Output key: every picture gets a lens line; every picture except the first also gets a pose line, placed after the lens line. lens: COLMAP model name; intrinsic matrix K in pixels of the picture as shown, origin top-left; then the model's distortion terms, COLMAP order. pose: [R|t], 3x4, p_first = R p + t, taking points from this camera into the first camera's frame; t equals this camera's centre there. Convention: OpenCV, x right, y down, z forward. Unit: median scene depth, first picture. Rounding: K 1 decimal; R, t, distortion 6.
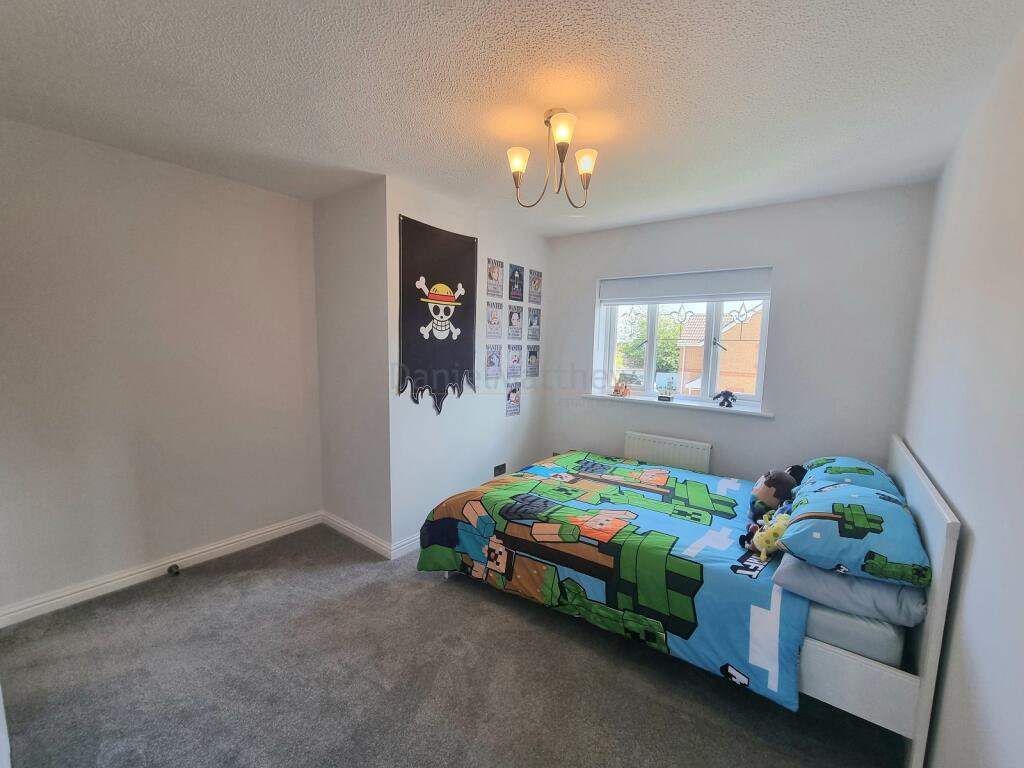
lens RADIAL K [[404.7, 0, 507.0], [0, 404.7, 412.0], [0, 0, 1]] dist [-0.000327, 0.000008]
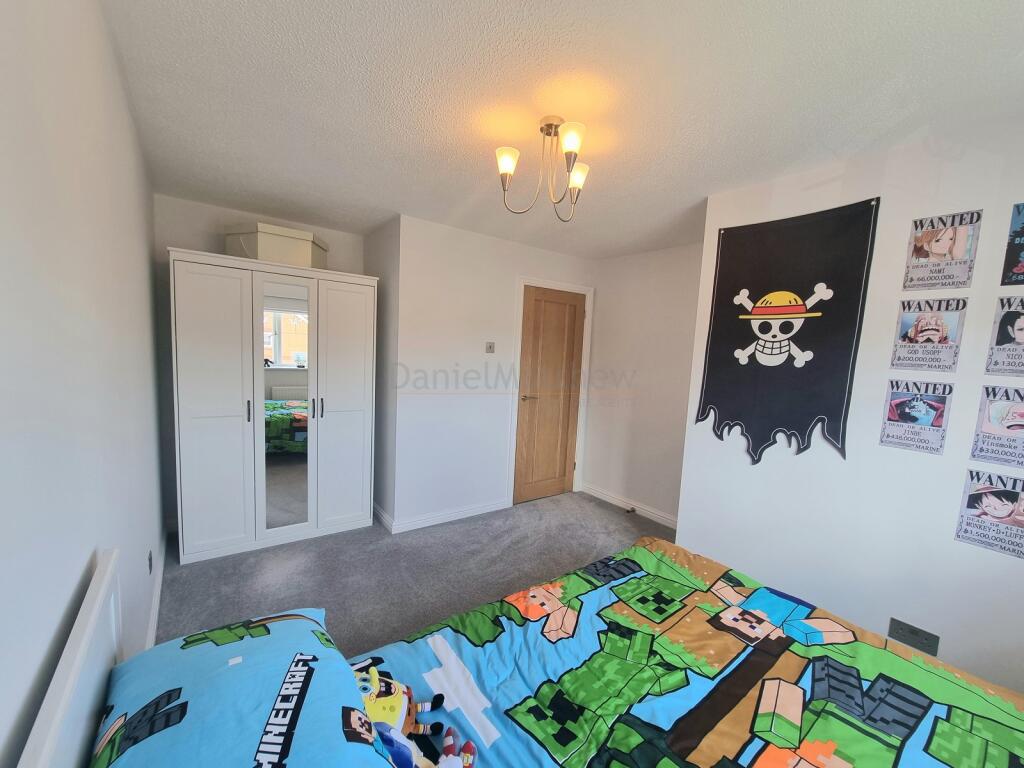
lens RADIAL K [[421.7, 0, 517.6], [0, 421.7, 395.4], [0, 0, 1]] dist [-0.001059, 0.000099]
pose [[-0.225242, 0.094675, -0.969692, 0.690508], [-0.194659, 0.970828, 0.140001, -0.145356], [0.954659, 0.220293, -0.200242, 0.727484]]
